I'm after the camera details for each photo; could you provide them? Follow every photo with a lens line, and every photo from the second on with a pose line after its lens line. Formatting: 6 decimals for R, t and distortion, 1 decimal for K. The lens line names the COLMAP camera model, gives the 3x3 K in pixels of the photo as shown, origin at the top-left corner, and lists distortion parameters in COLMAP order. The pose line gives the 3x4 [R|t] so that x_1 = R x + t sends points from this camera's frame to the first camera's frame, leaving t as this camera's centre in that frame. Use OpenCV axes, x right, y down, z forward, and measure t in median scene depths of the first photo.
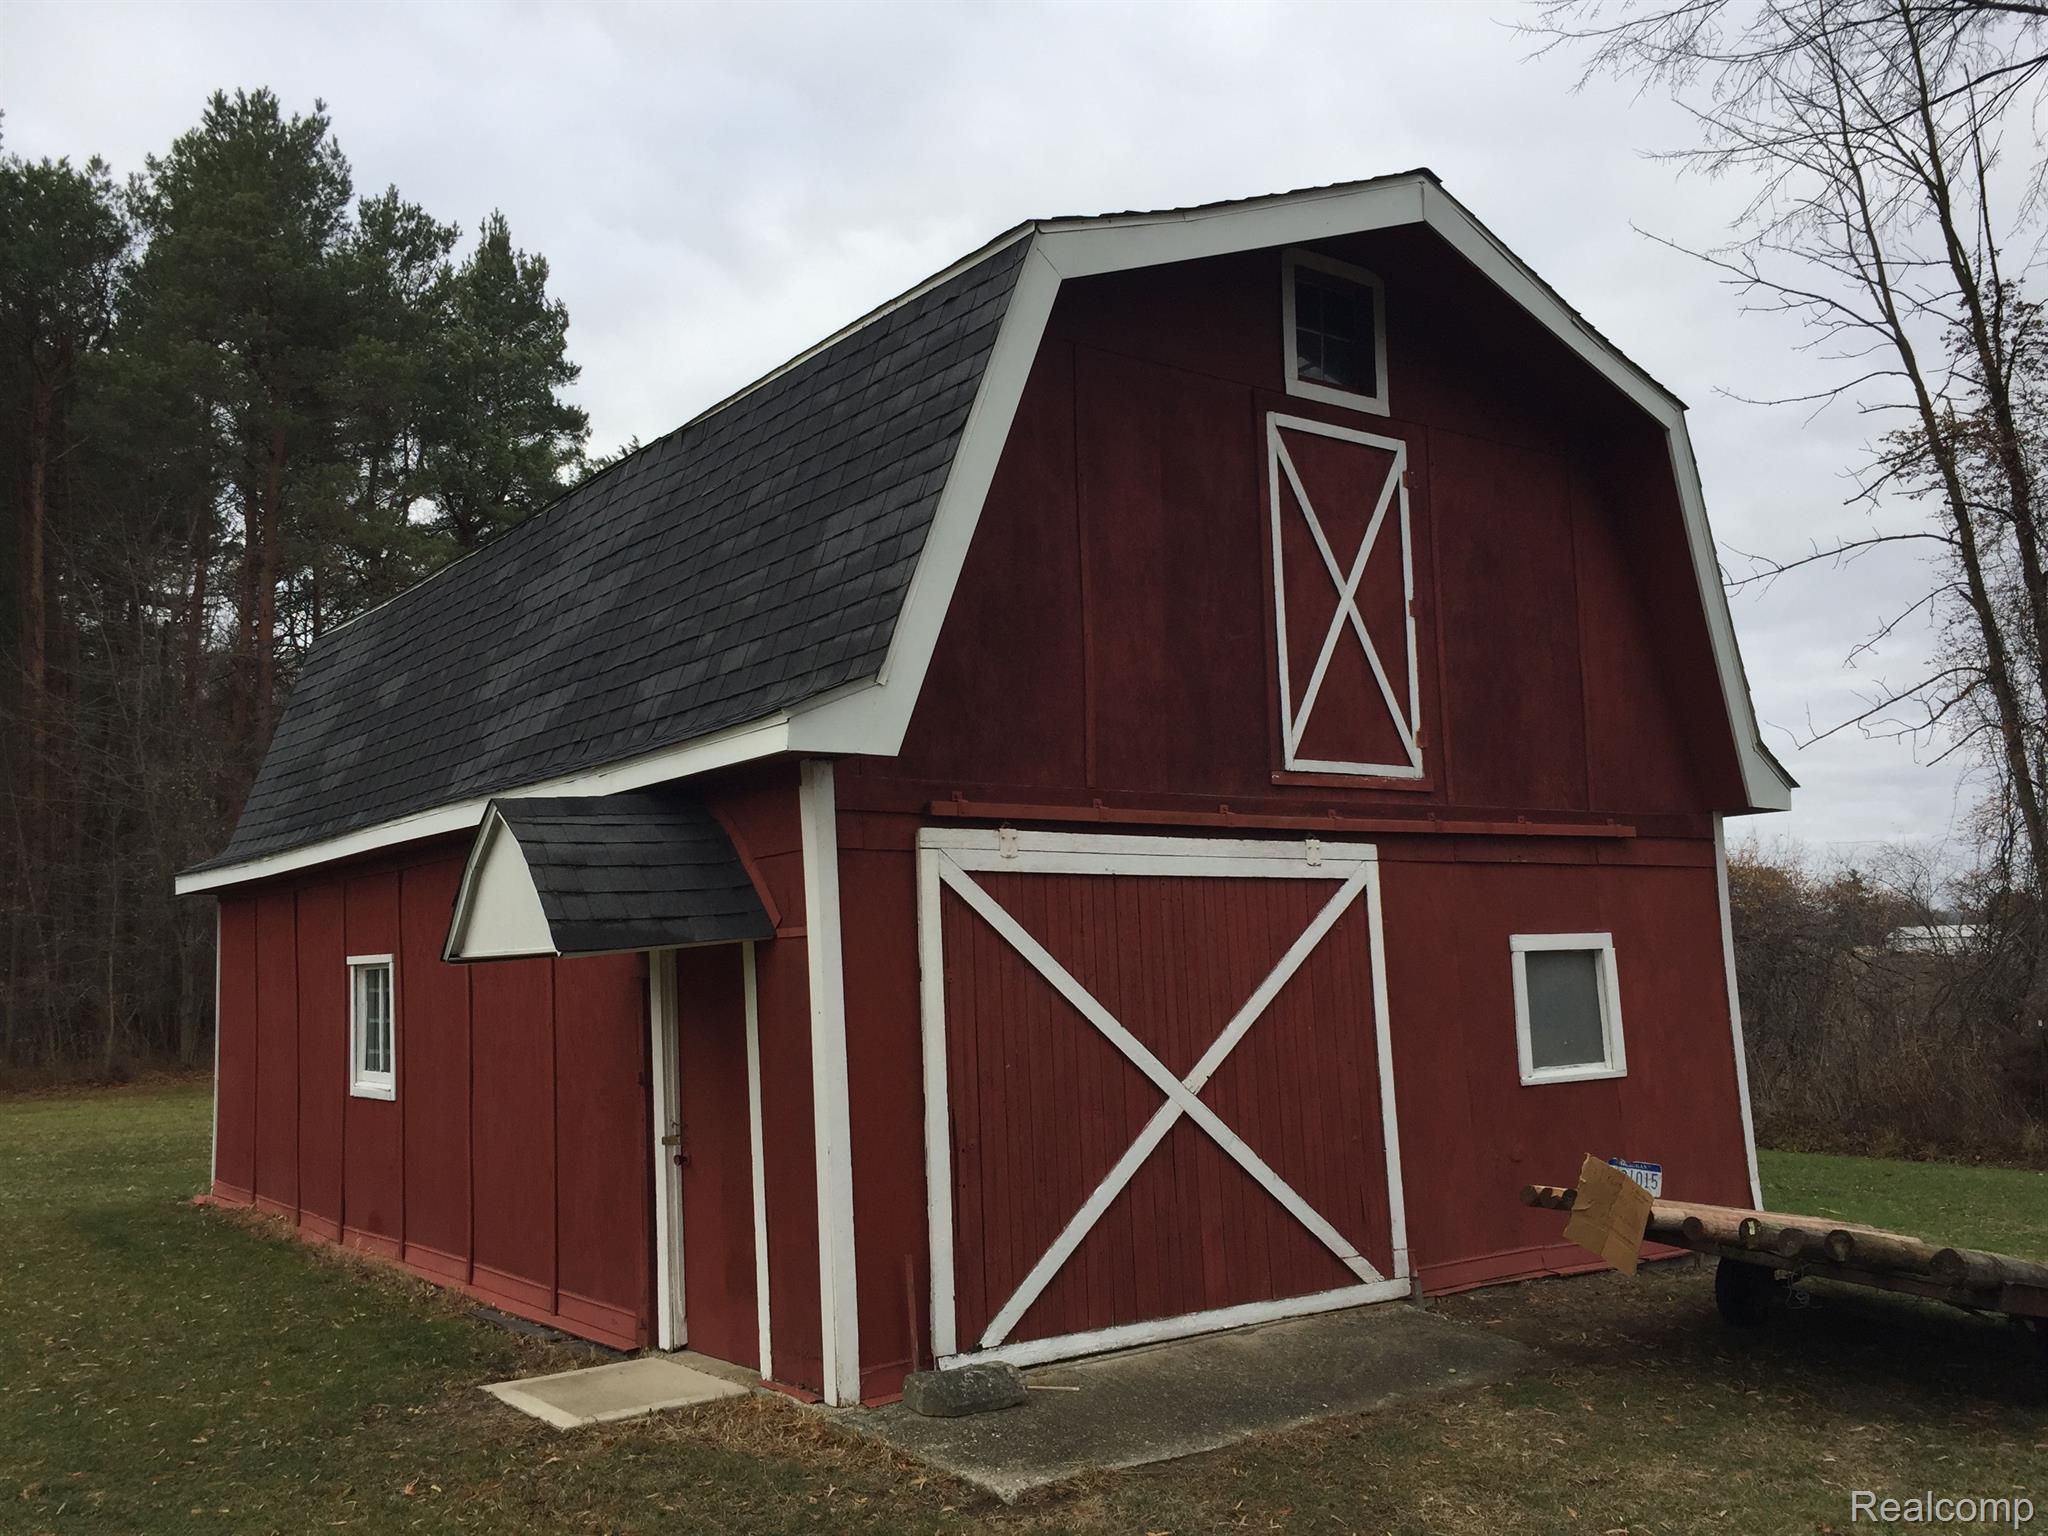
lens RADIAL K [[1722.6, 0, 1024.4], [0, 1722.6, 700.5], [0, 0, 1]] dist [0.085081, -0.010498]
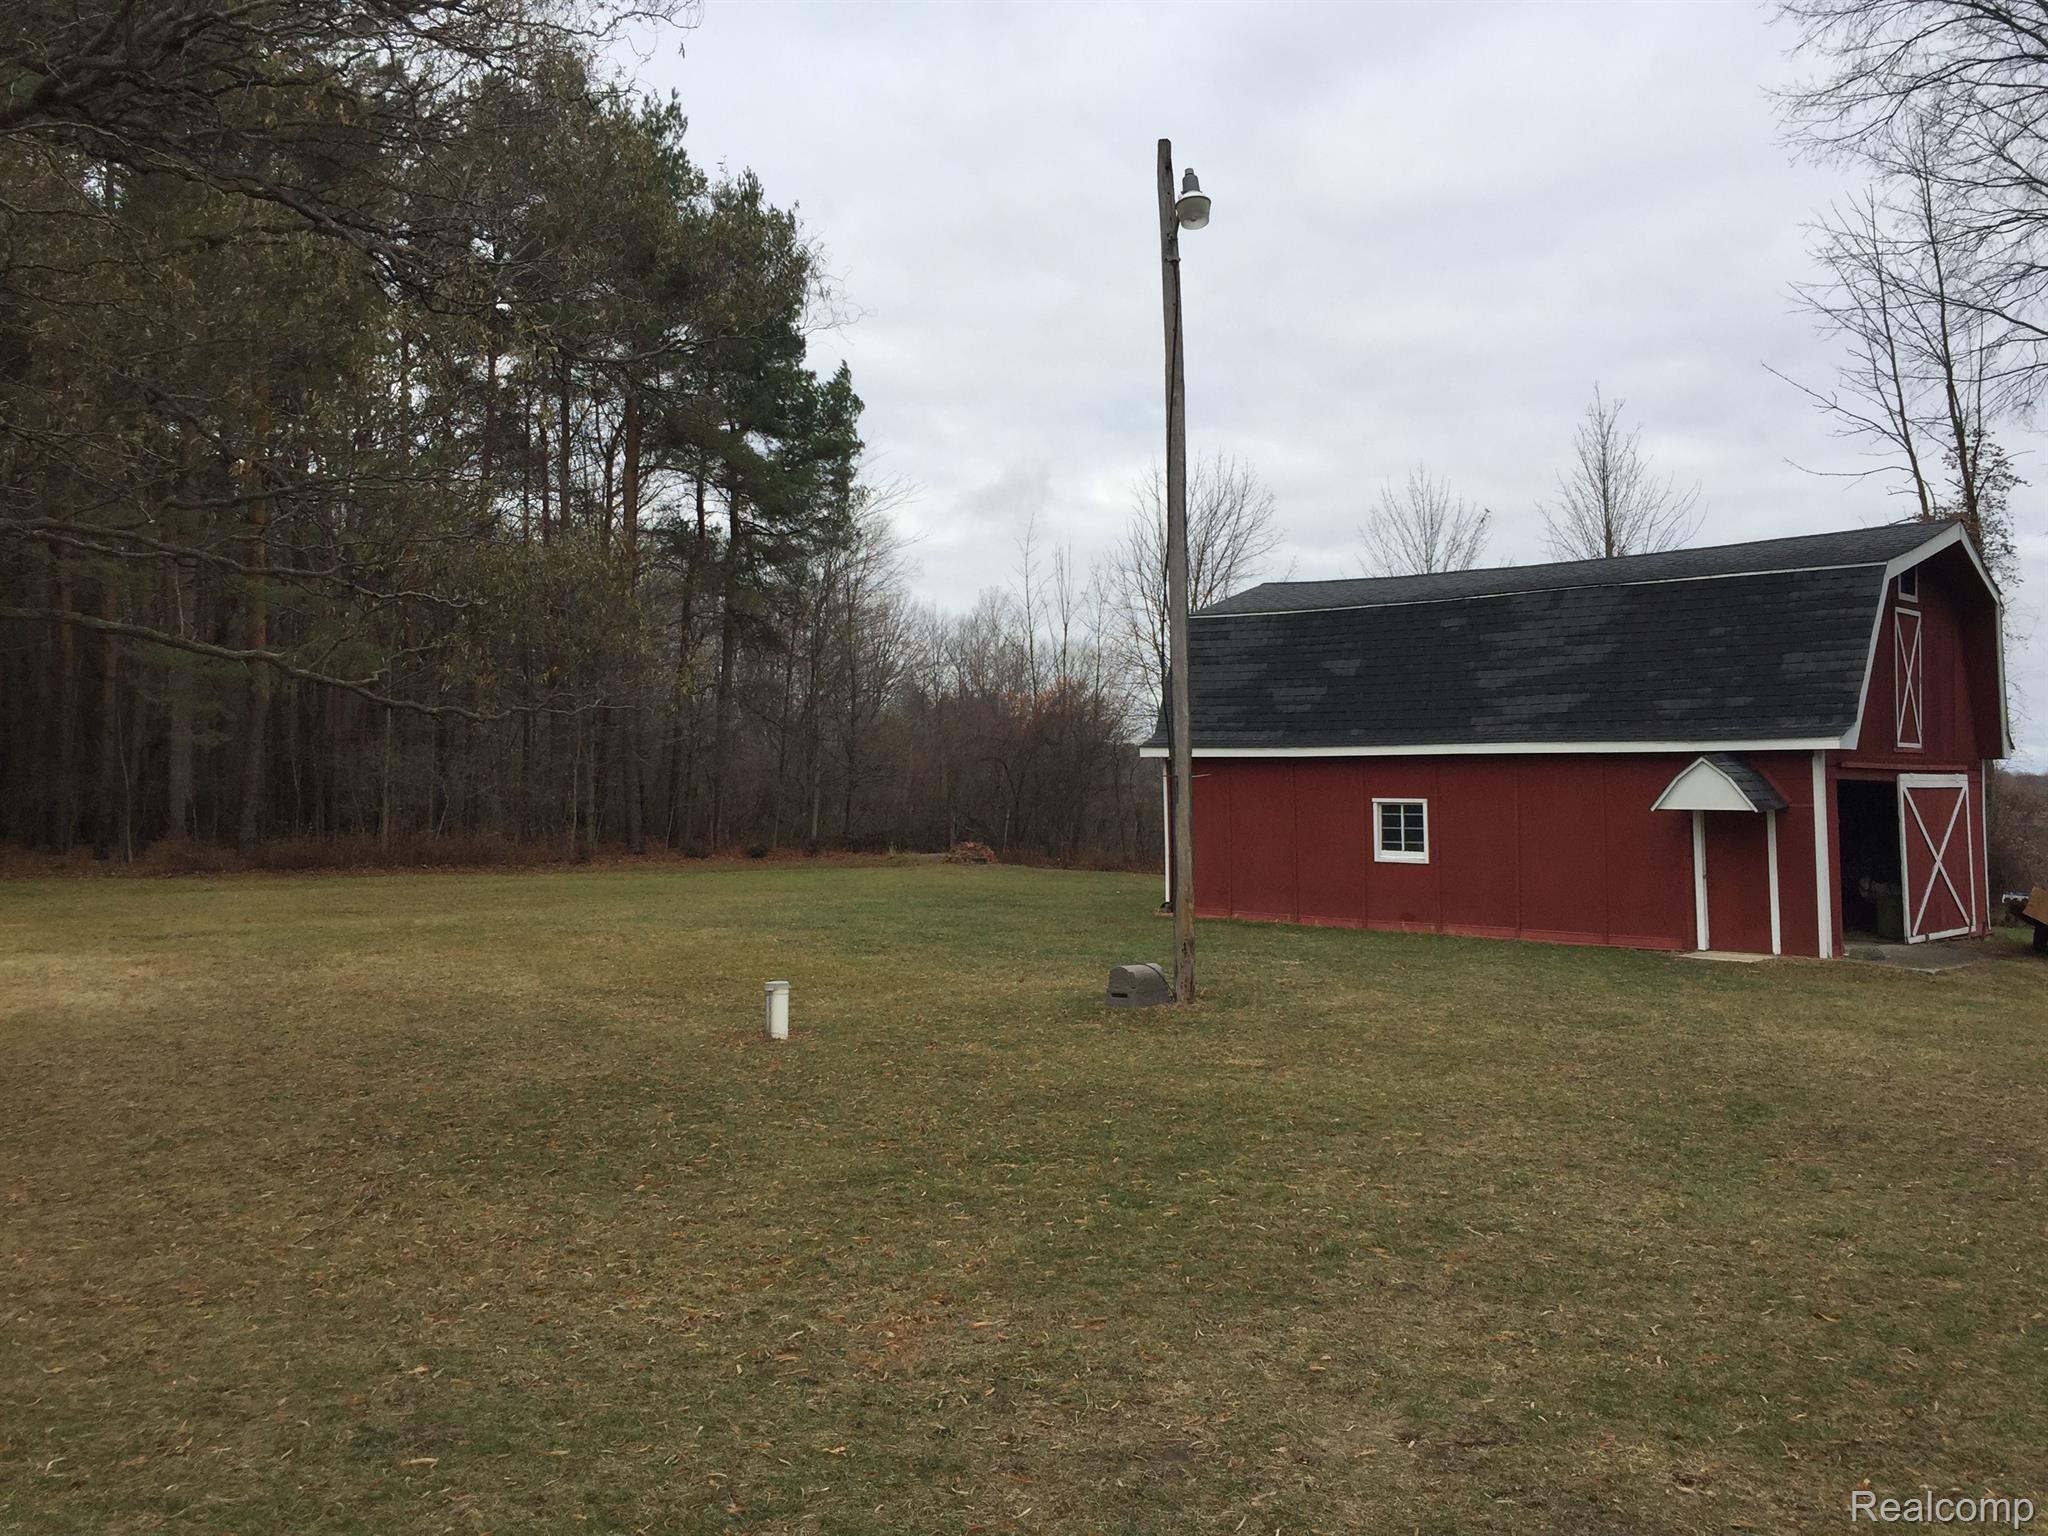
lens RADIAL K [[1862.0, 0, 1021.6], [0, 1862.0, 655.9], [0, 0, 1]] dist [0.100931, 0.001372]
pose [[0.978782, 0.048464, 0.199090, -1.702833], [-0.062350, 0.995995, 0.064076, -0.197861], [-0.195187, -0.075129, 0.977884, -1.520766]]
